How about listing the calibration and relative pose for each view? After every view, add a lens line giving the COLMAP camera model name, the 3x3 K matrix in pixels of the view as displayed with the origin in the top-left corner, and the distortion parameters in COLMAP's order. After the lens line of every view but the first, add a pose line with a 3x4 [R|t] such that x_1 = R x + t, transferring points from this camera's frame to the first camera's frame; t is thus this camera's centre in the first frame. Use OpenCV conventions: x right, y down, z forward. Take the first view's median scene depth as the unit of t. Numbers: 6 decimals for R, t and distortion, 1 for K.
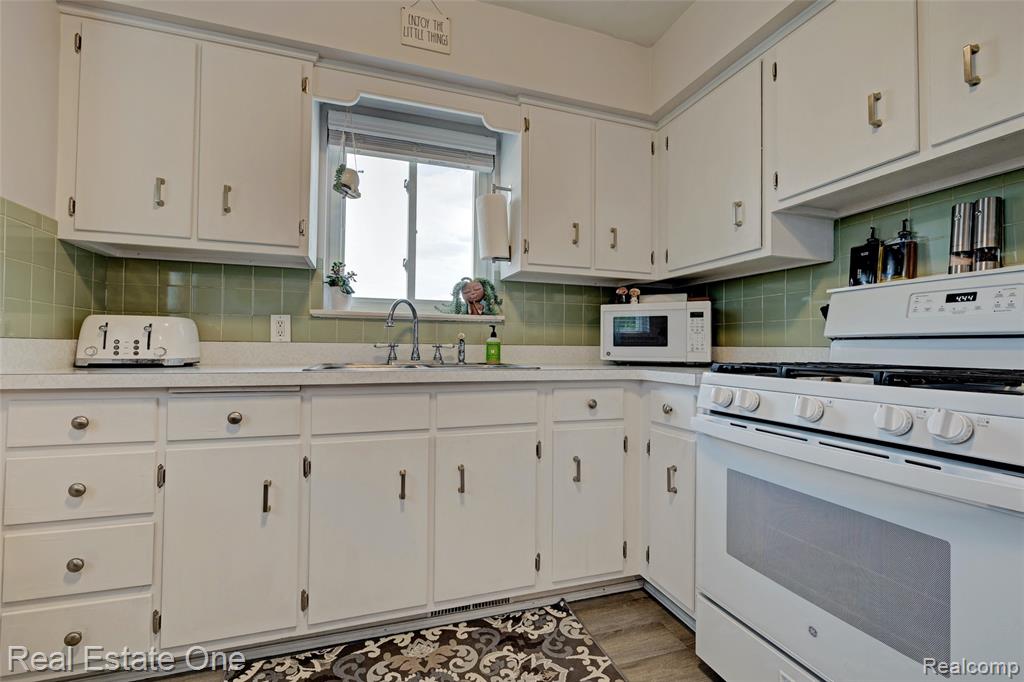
lens RADIAL K [[438.4, 0, 511.9], [0, 438.4, 339.7], [0, 0, 1]] dist [0.002370, -0.002008]
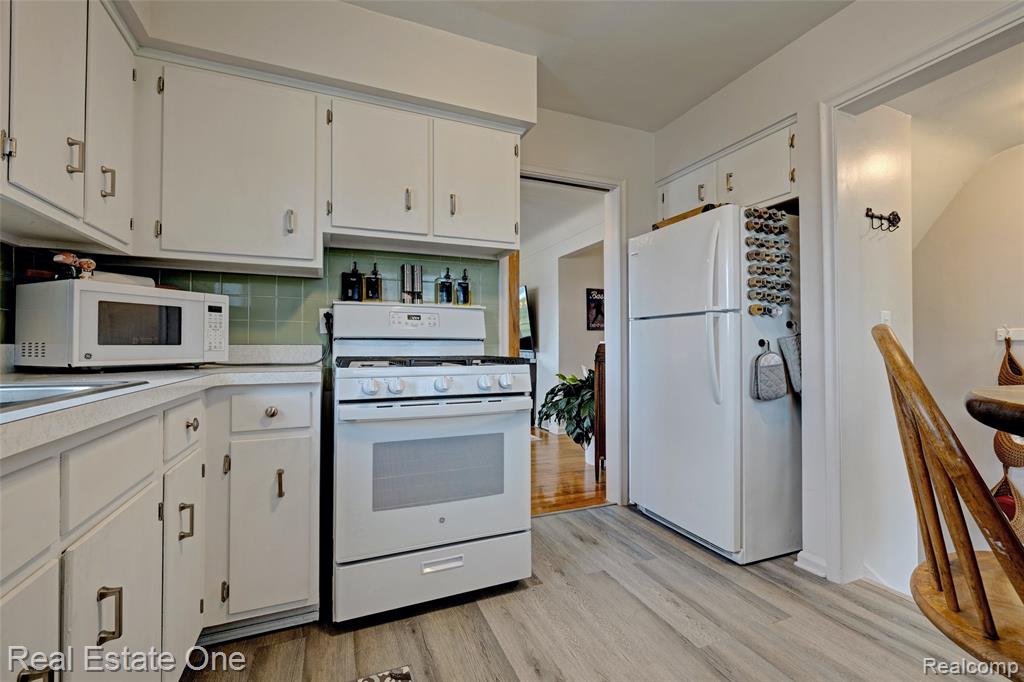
lens RADIAL K [[438.4, 0, 508.0], [0, 438.4, 339.0], [0, 0, 1]] dist [0.002370, -0.002008]
pose [[-0.064371, 0.012060, 0.997853, -0.541094], [-0.015477, 0.999795, -0.013082, 0.006442], [-0.997806, -0.016286, -0.064171, 0.490963]]
